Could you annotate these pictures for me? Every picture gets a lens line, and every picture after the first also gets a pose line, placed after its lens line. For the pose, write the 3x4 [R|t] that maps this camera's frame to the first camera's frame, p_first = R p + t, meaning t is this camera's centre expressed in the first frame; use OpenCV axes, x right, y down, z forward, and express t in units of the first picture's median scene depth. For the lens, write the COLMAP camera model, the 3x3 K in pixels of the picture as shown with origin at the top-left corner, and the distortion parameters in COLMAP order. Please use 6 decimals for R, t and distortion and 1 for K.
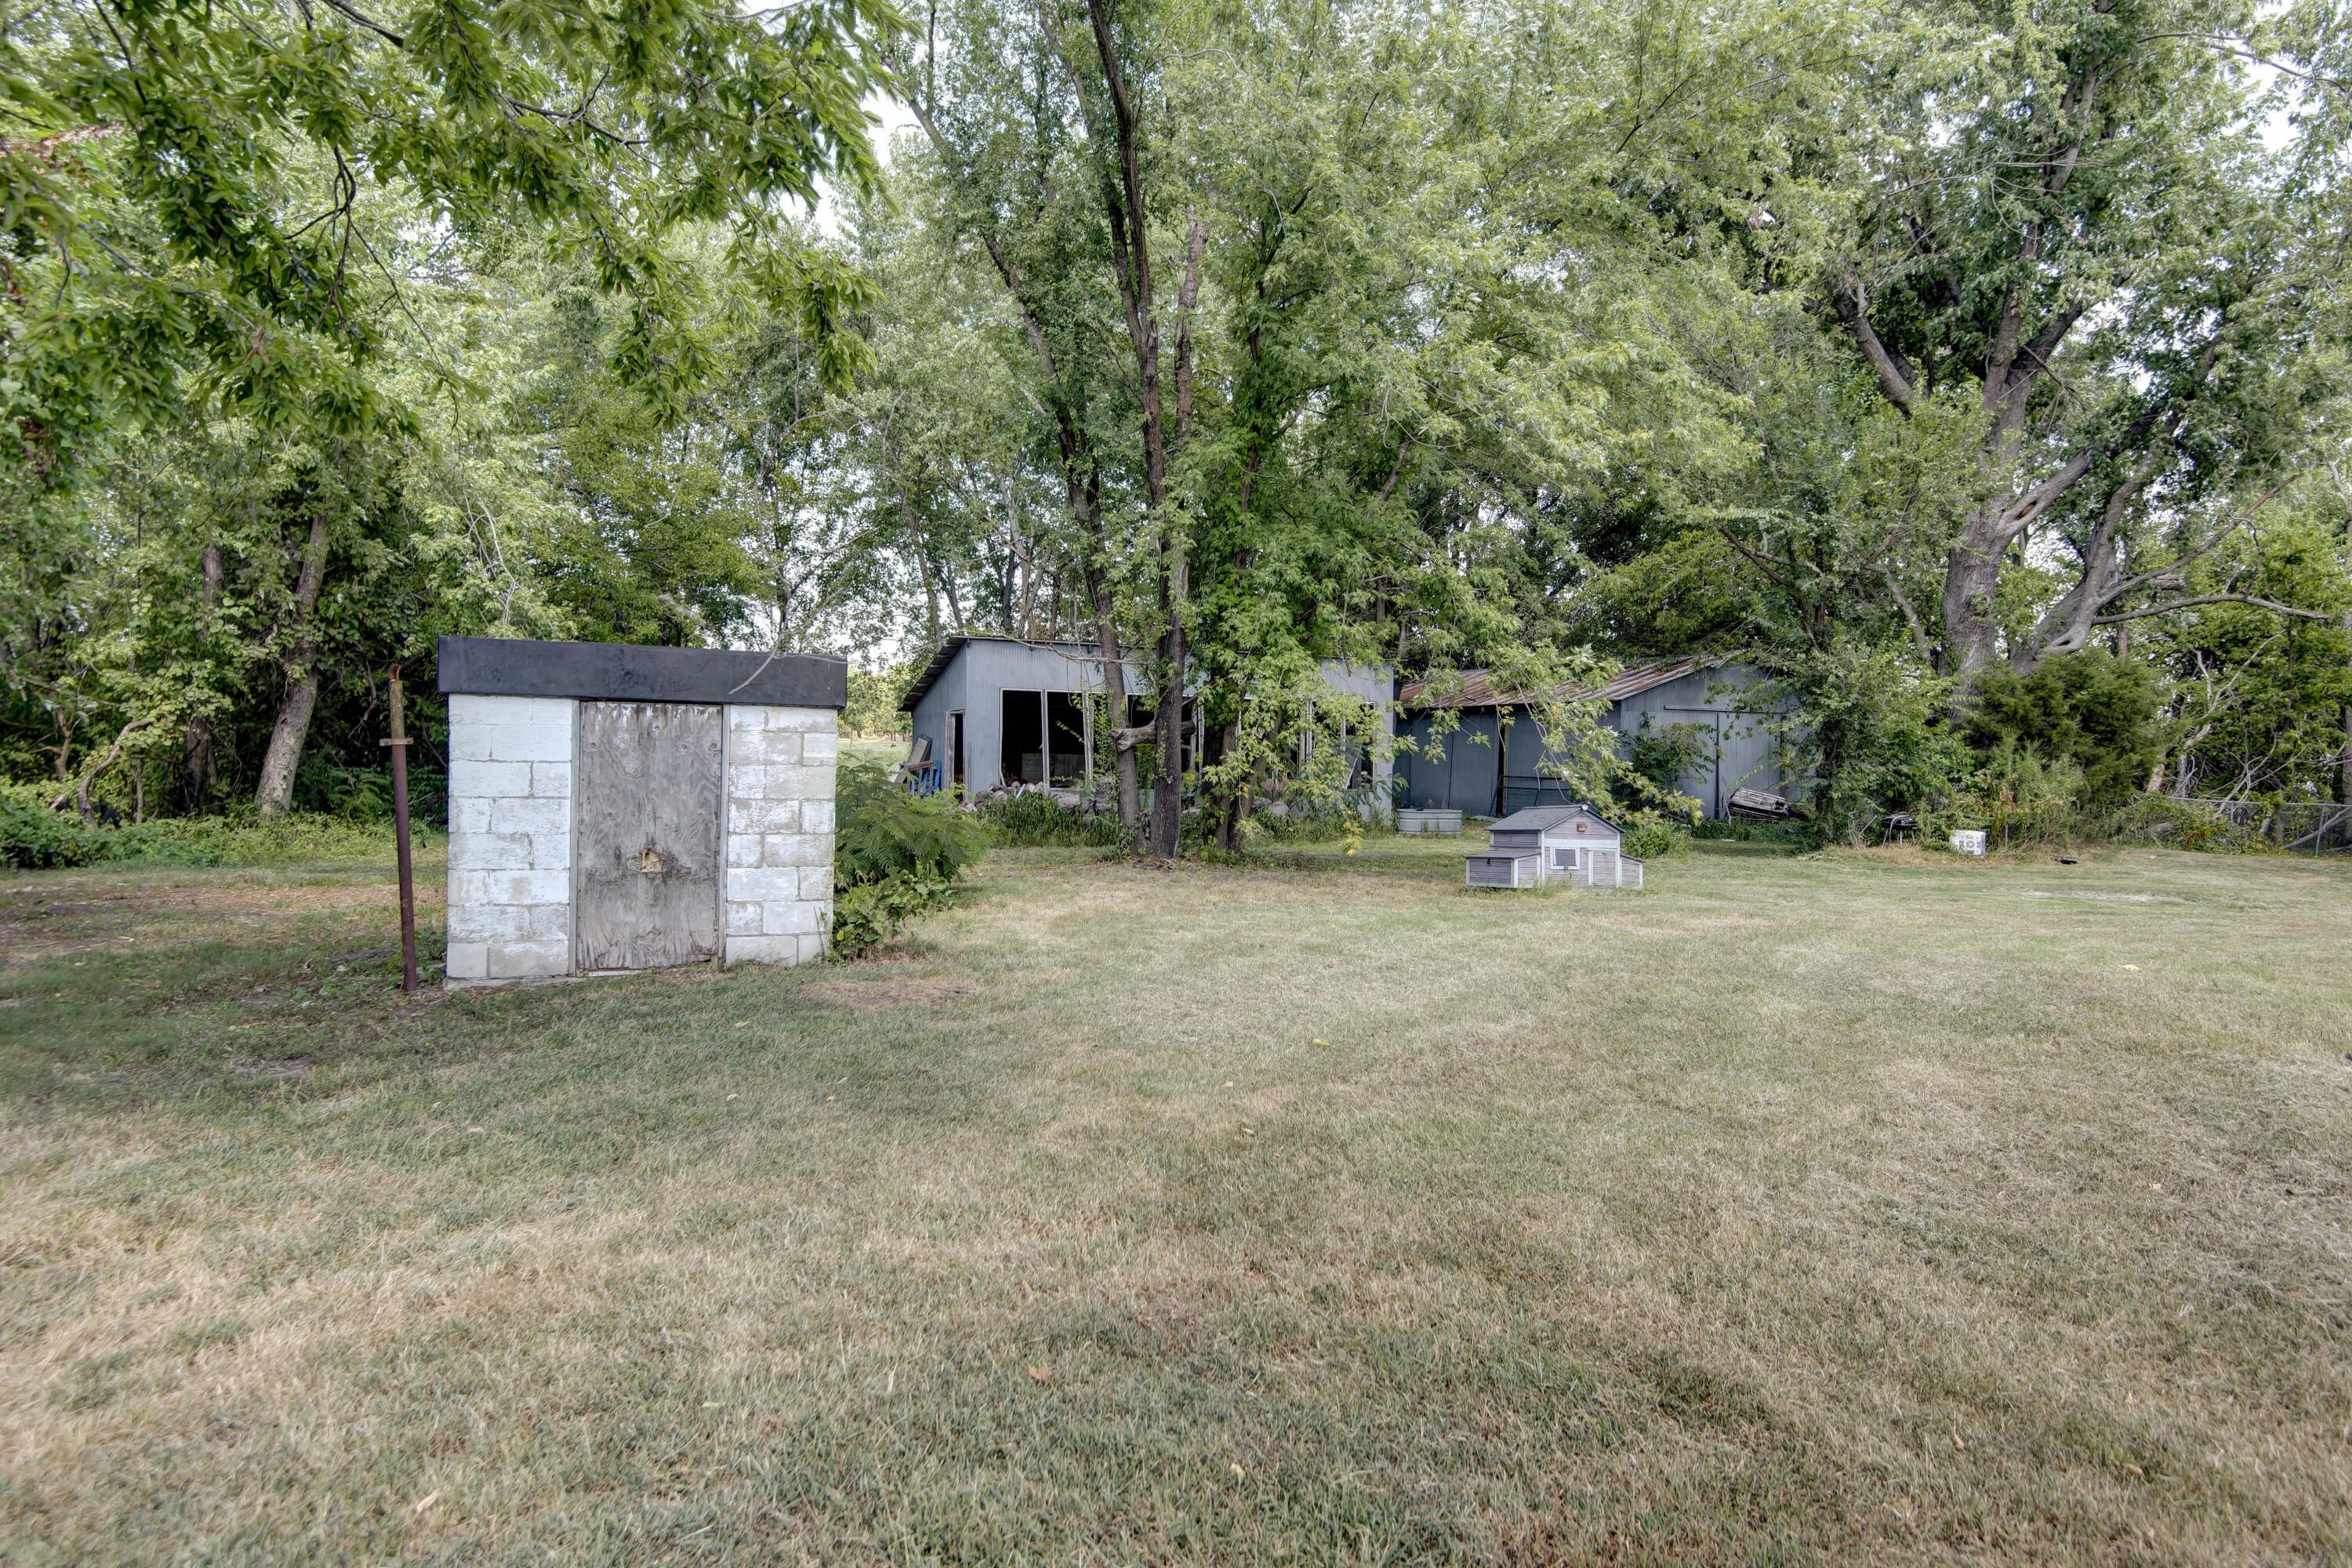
lens RADIAL K [[1290.2, 0, 1176.2], [0, 1290.2, 793.3], [0, 0, 1]] dist [0.021766, -0.000023]
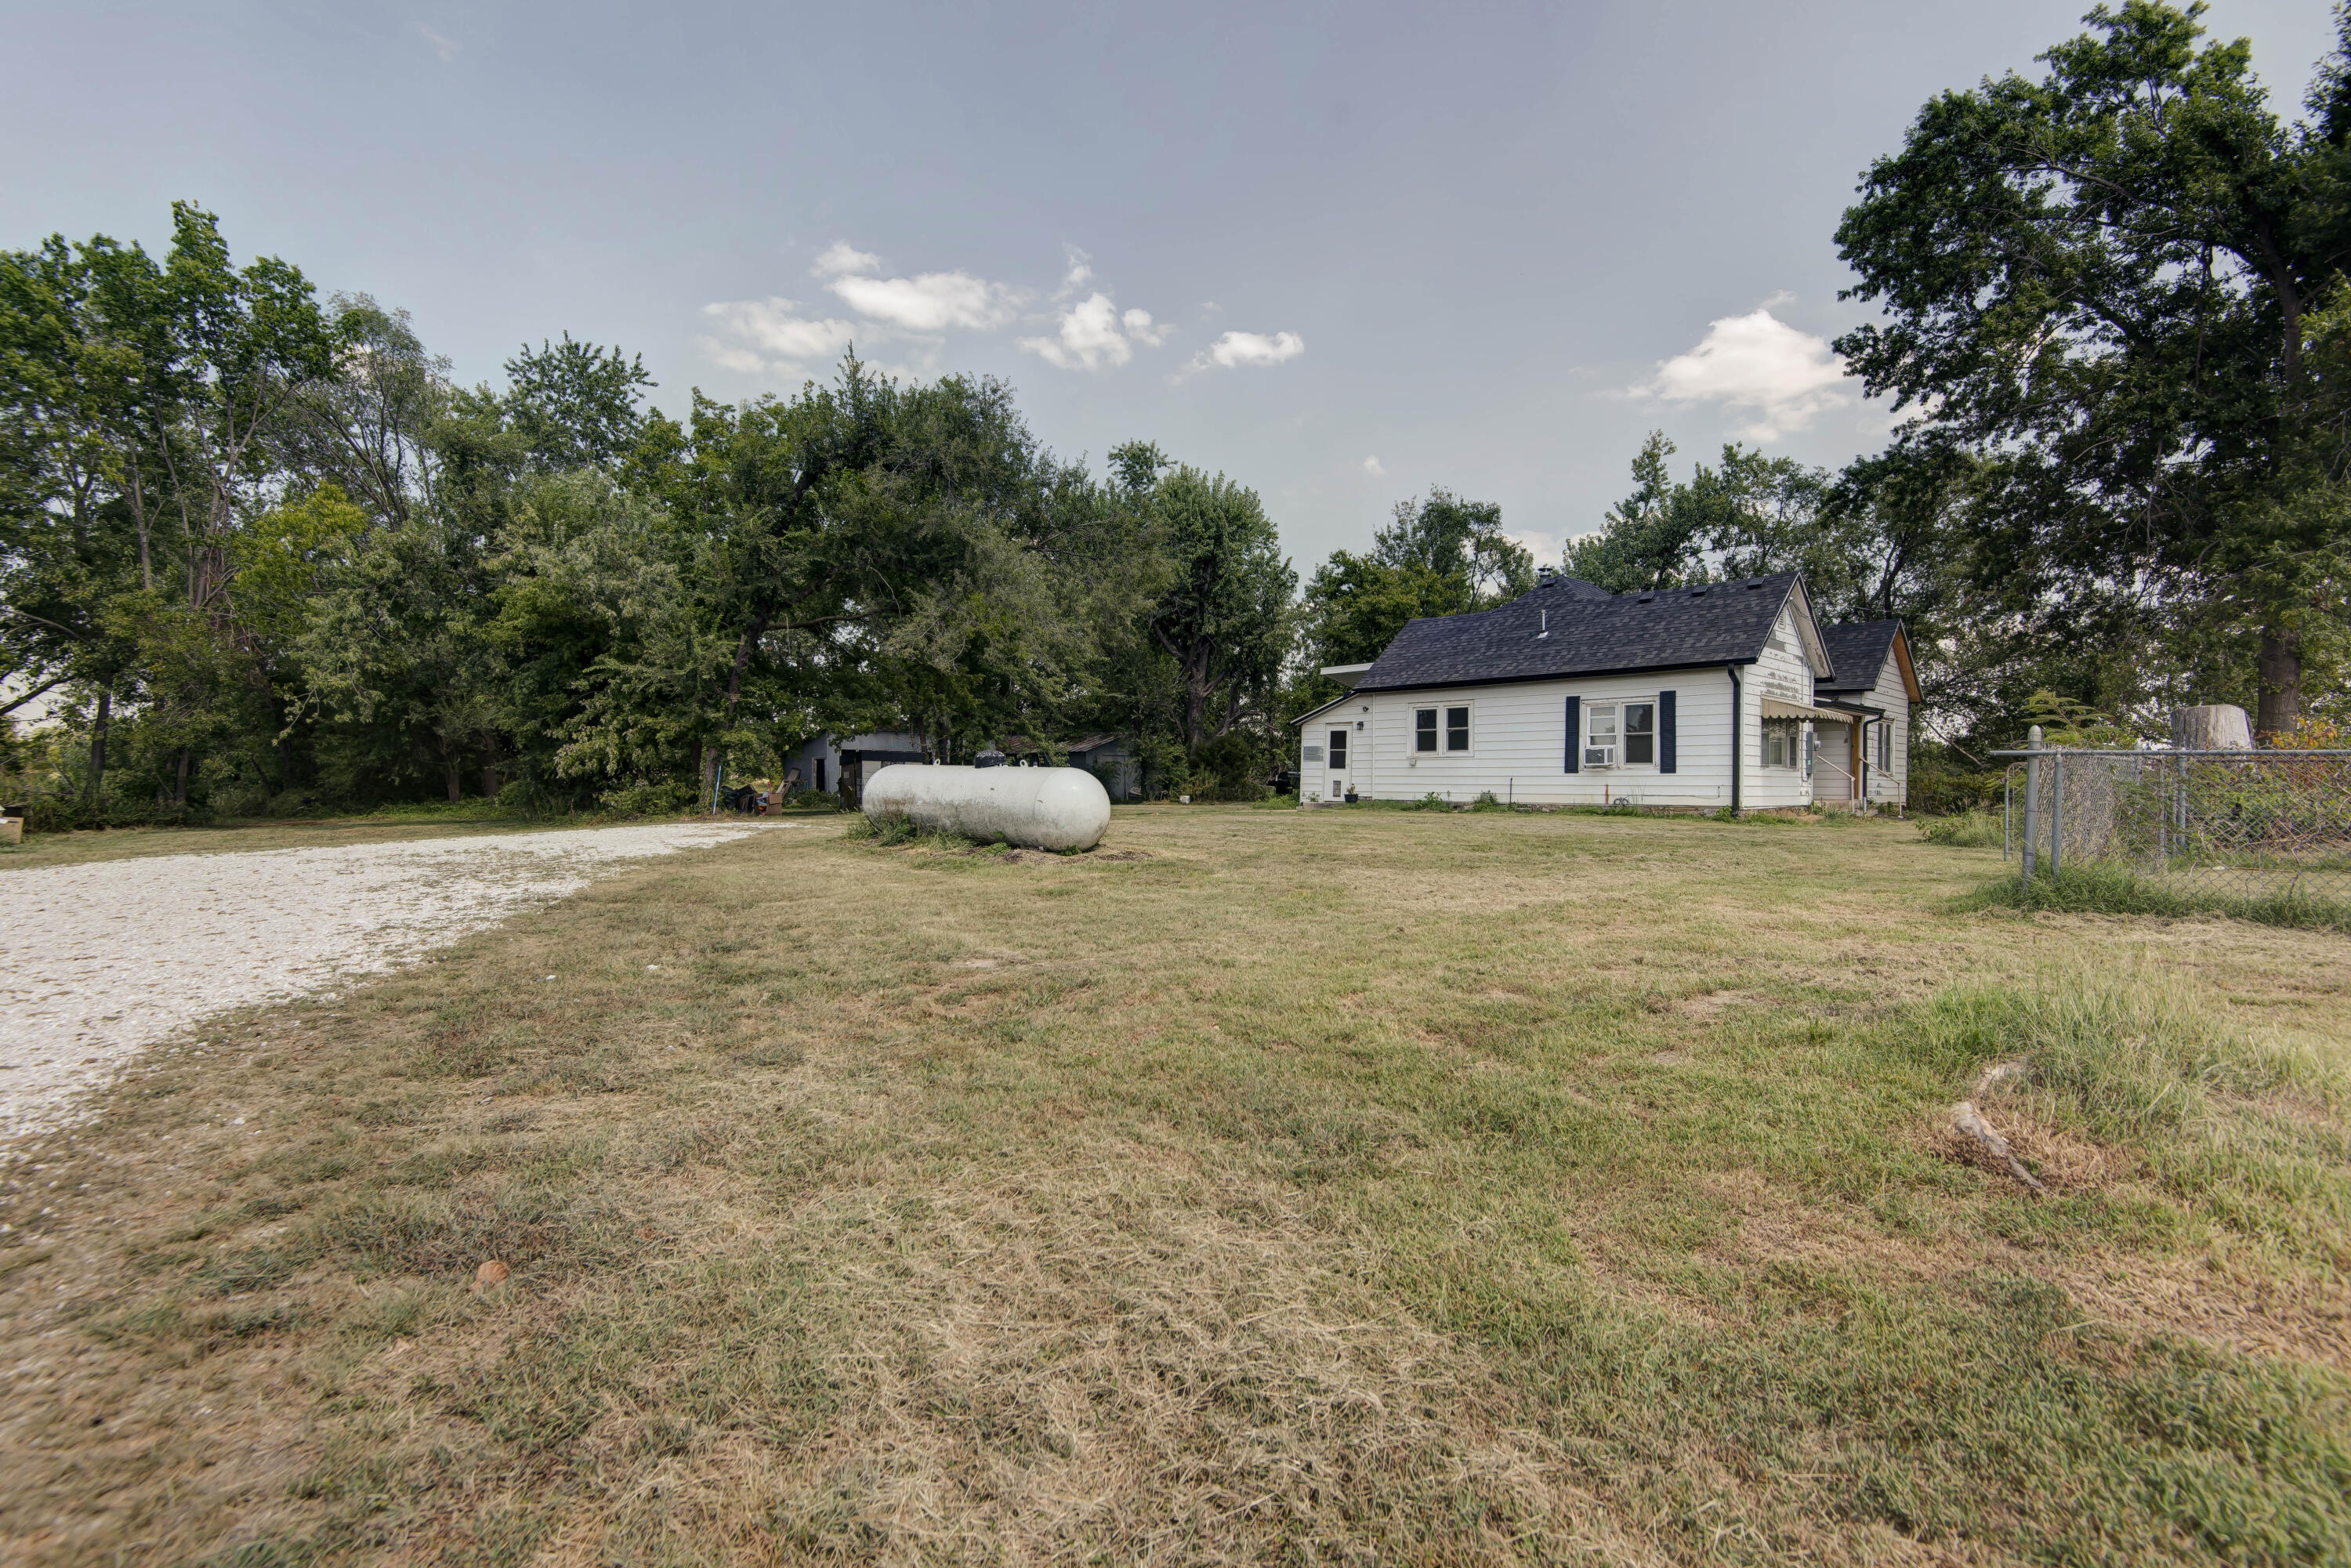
lens RADIAL K [[1100.5, 0, 1175.8], [0, 1100.5, 782.9], [0, 0, 1]] dist [0.002646, -0.000183]
pose [[0.924056, -0.018508, 0.381809, -0.380076], [0.027366, 0.999467, -0.017782, 0.041185], [-0.381276, 0.026880, 0.924070, -1.305067]]
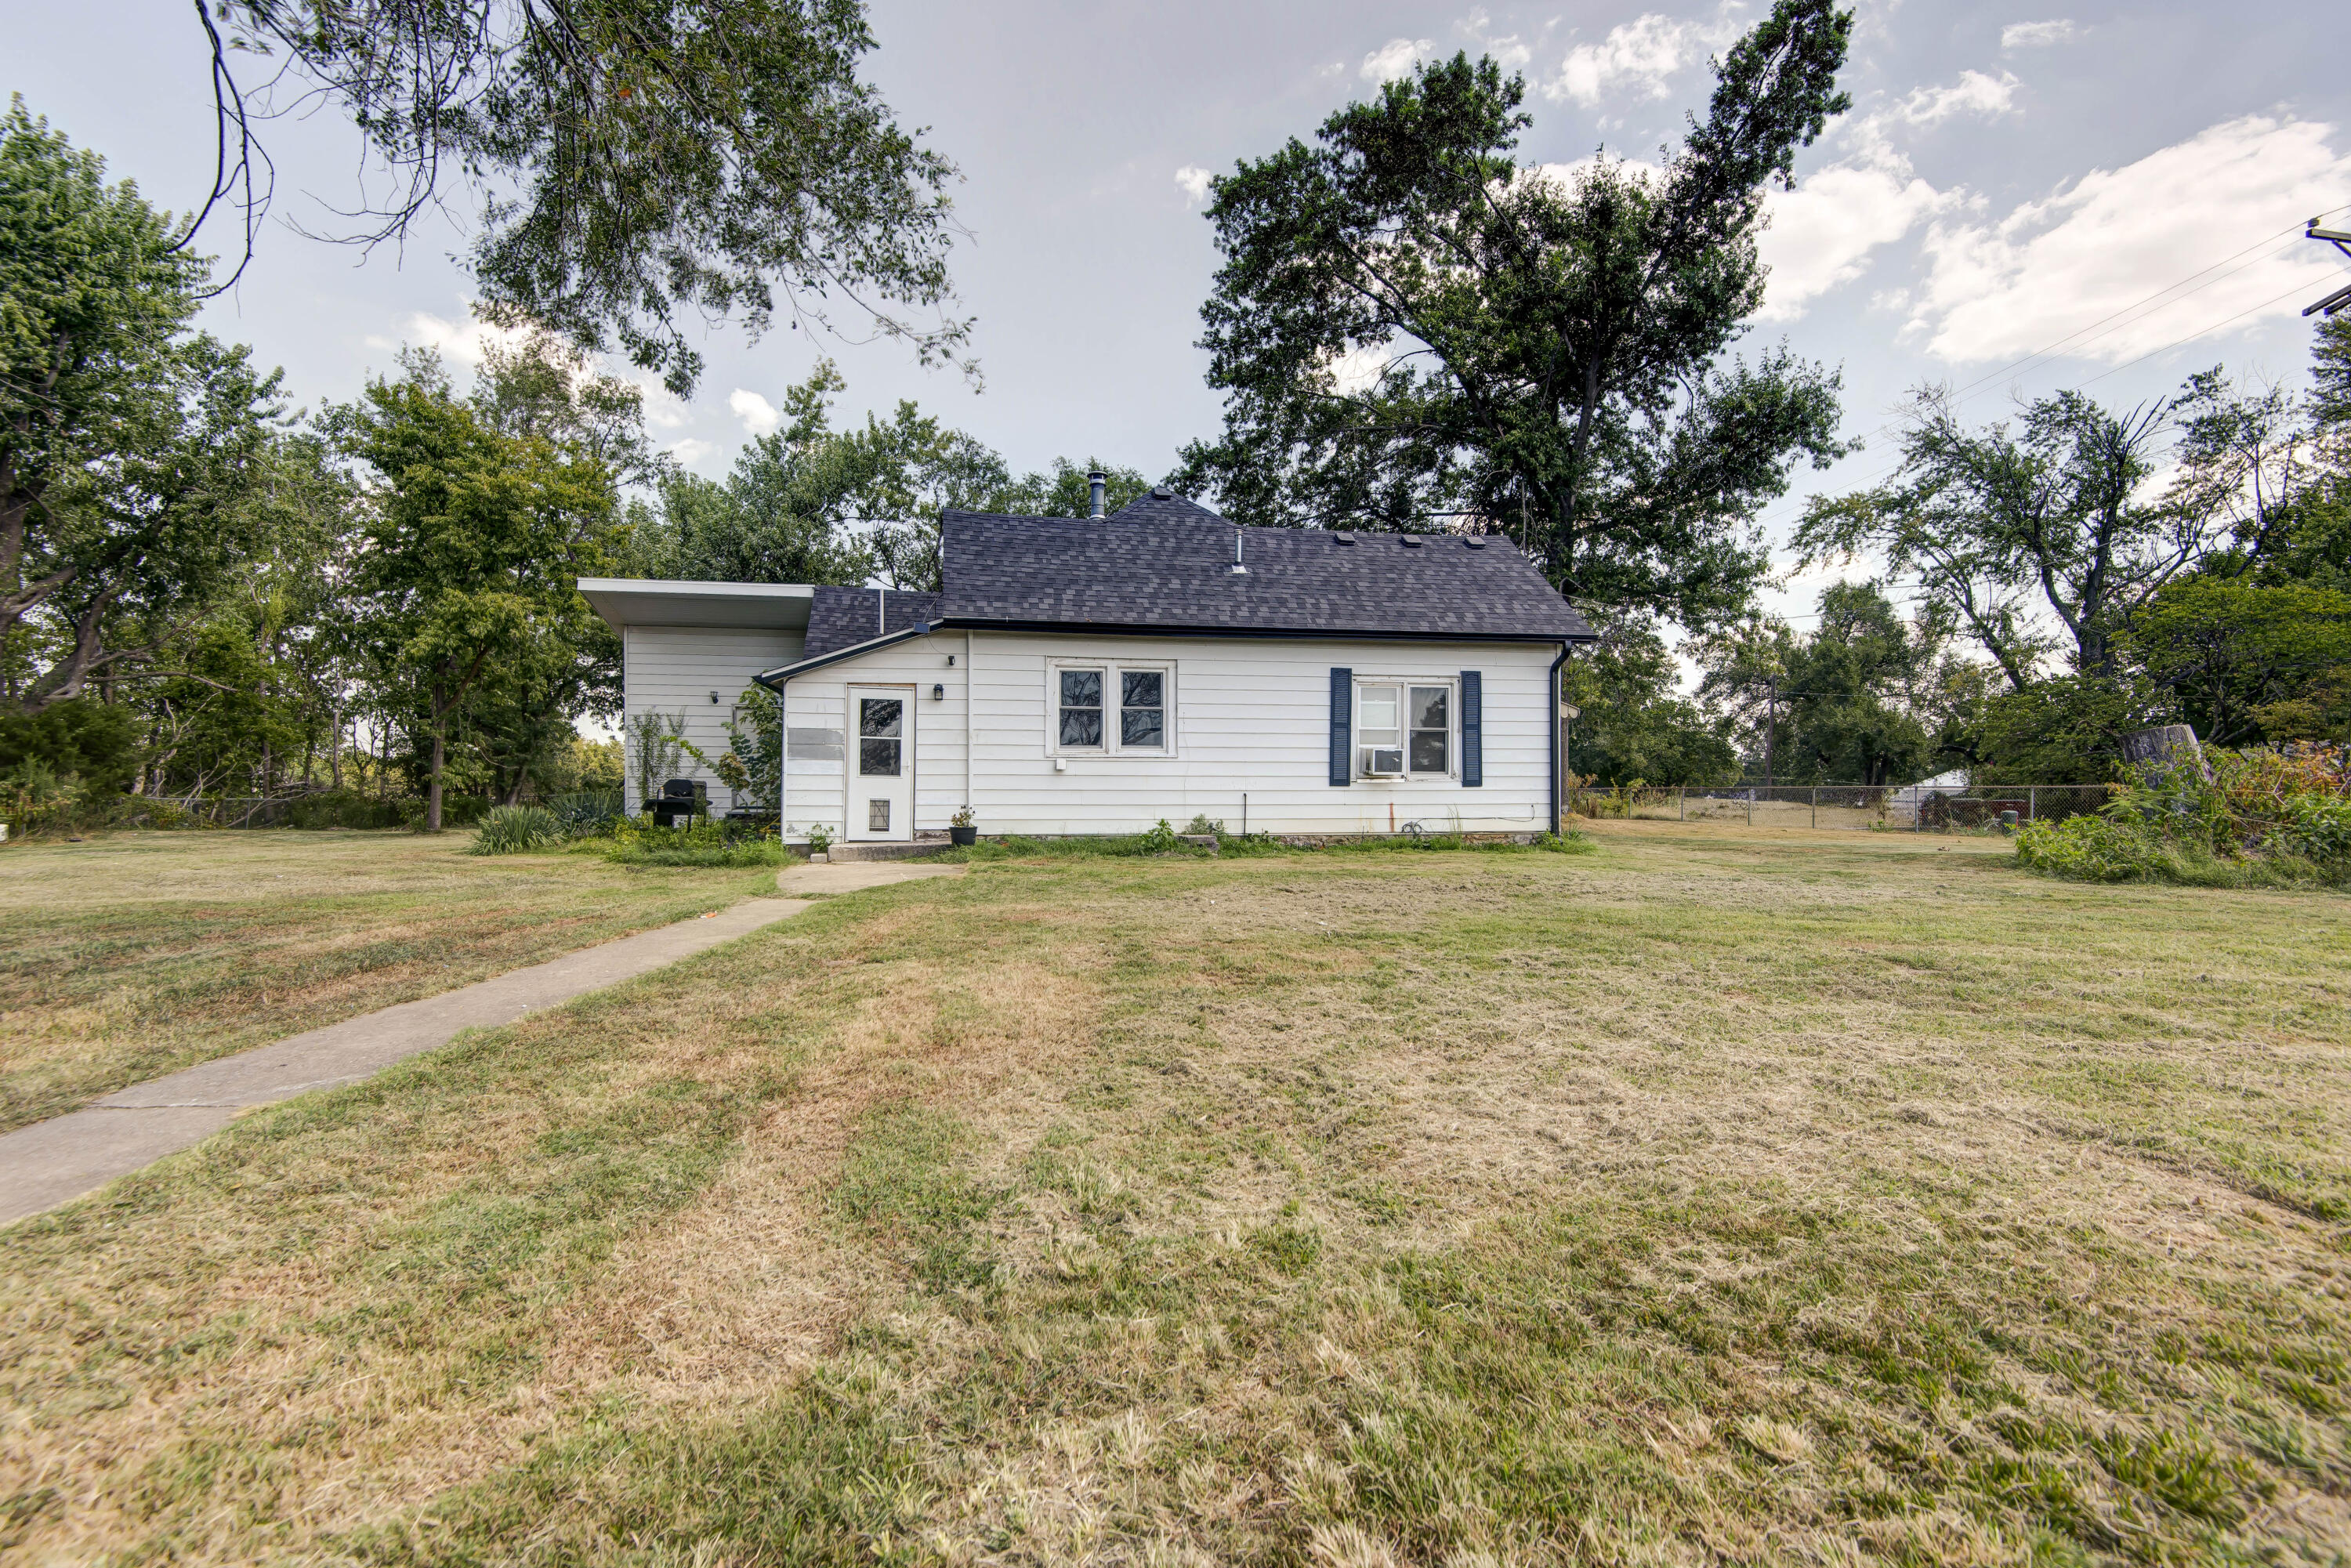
lens RADIAL K [[1100.5, 0, 1180.9], [0, 1100.5, 787.3], [0, 0, 1]] dist [0.002646, -0.000183]
pose [[0.175065, -0.021944, 0.984312, -0.312386], [0.030720, 0.999387, 0.016816, 0.007148], [-0.984077, 0.027294, 0.175632, -0.436198]]
